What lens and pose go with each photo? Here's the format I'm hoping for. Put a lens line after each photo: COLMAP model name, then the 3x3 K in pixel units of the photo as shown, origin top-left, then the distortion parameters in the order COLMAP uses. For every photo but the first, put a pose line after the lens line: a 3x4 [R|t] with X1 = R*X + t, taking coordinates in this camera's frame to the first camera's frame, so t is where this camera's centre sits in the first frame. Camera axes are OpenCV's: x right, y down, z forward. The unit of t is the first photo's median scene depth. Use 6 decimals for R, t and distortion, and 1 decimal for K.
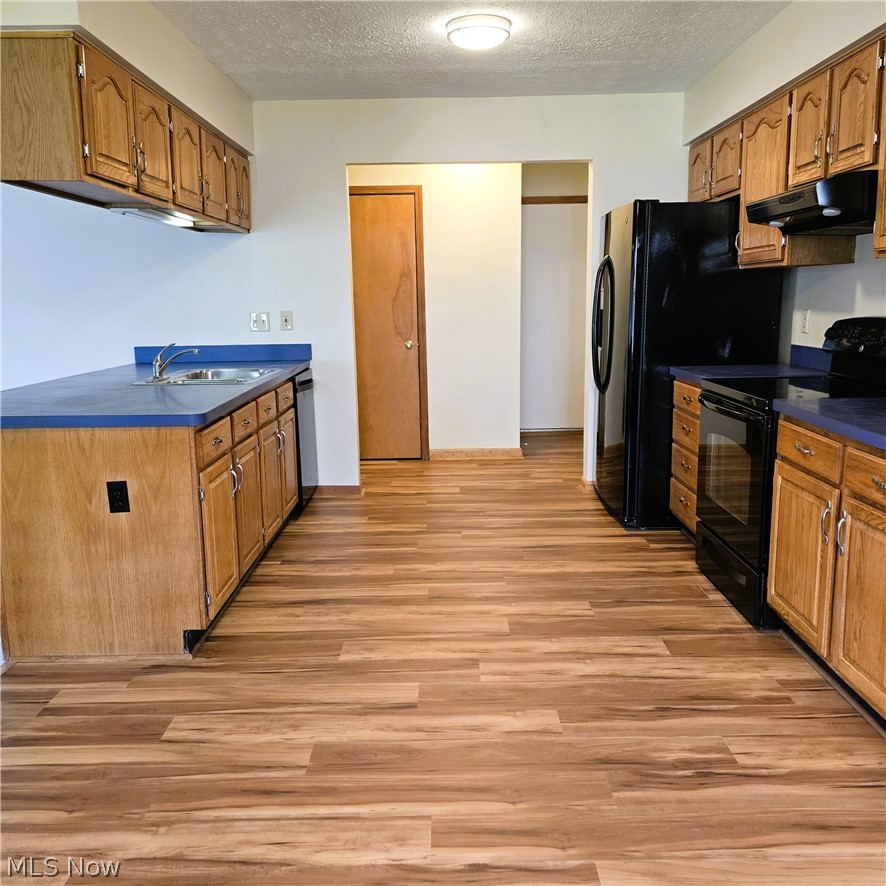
lens RADIAL K [[788.5, 0, 443.0], [0, 788.5, 443.0], [0, 0, 1]] dist [0.050326, -0.018957]
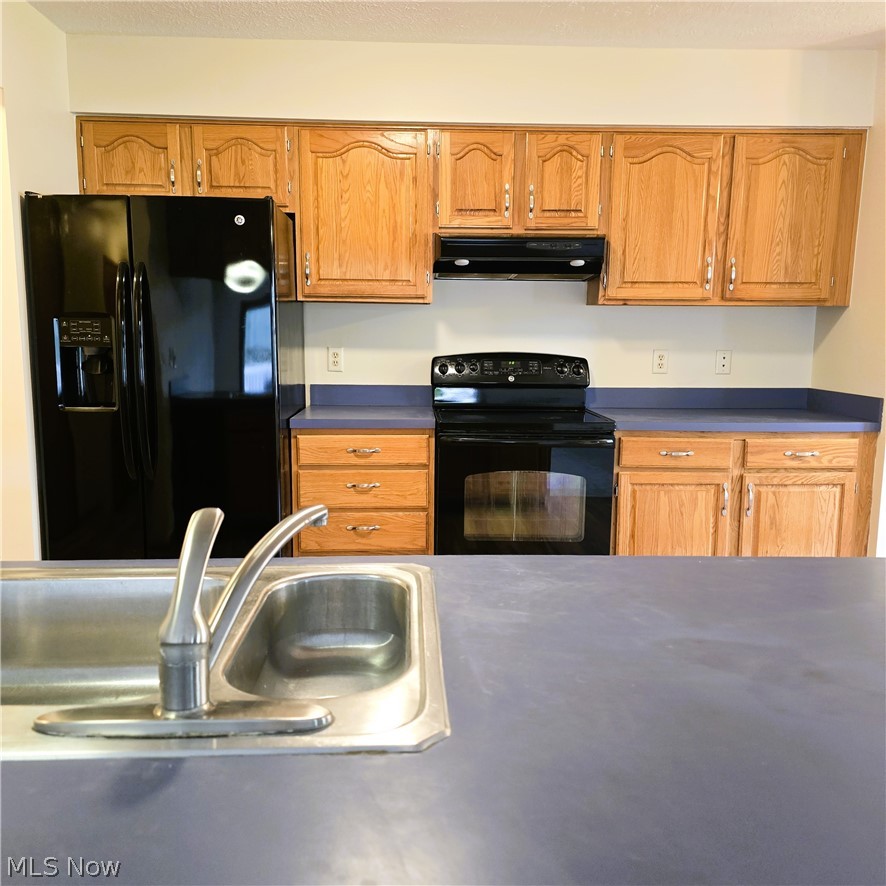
lens RADIAL K [[788.5, 0, 443.0], [0, 788.5, 443.0], [0, 0, 1]] dist [0.050326, -0.018957]
pose [[-0.023933, -0.123124, 0.992103, -0.677104], [0.181487, 0.975362, 0.125425, -0.204186], [-0.983102, 0.183055, -0.000998, 1.200326]]
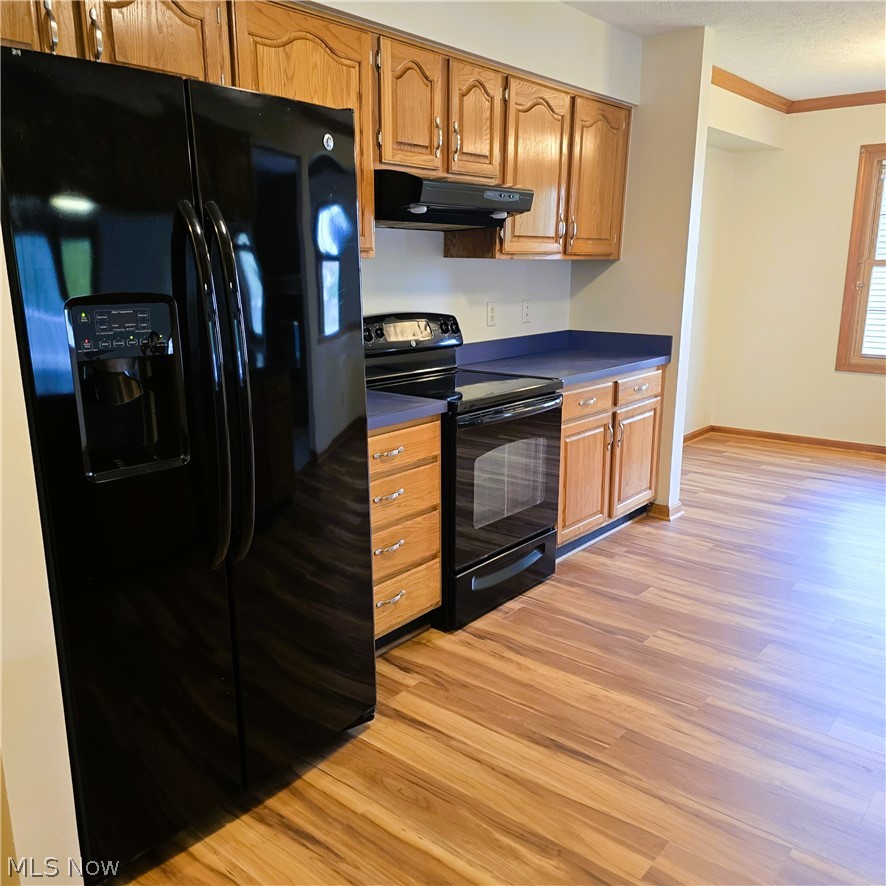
lens RADIAL K [[791.7, 0, 441.8], [0, 791.7, 459.9], [0, 0, 1]] dist [0.067837, -0.090195]
pose [[-0.764893, -0.141107, 0.628512, -0.191732], [0.134443, 0.919254, 0.369996, -0.380576], [-0.629971, 0.367506, -0.684160, 1.858156]]
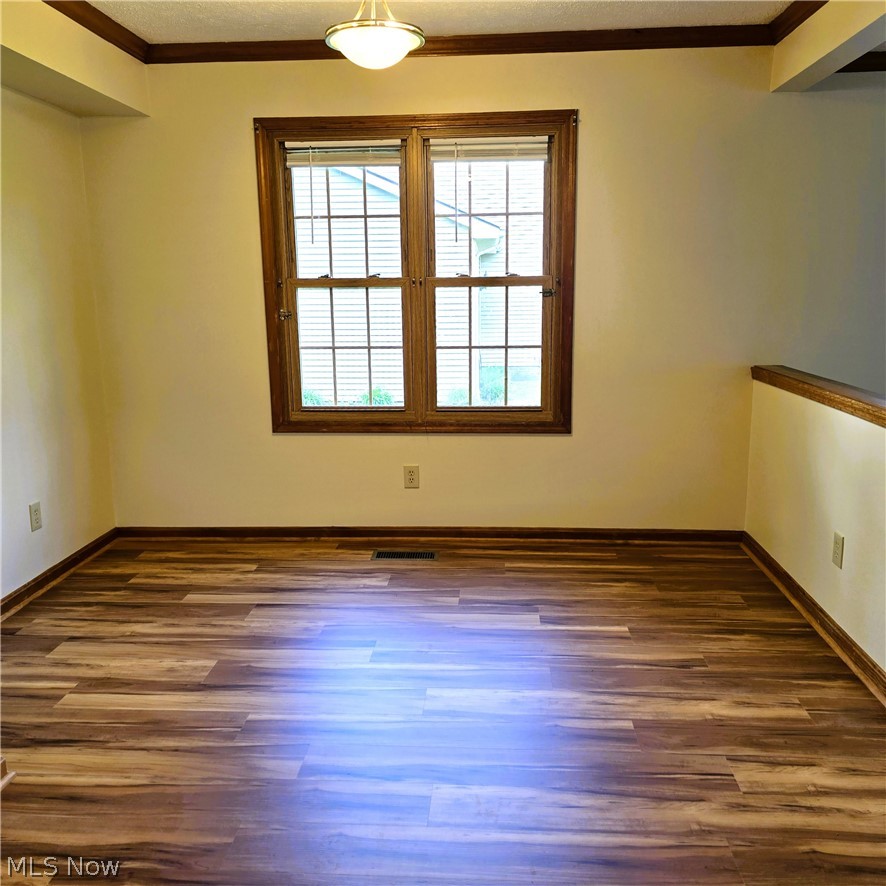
lens RADIAL K [[788.5, 0, 443.0], [0, 788.5, 443.0], [0, 0, 1]] dist [0.050326, -0.018957]
pose [[-0.997132, 0.012022, 0.074728, -0.075291], [0.039425, 0.925289, 0.377207, -0.231235], [-0.064610, 0.379072, -0.923109, 1.150902]]
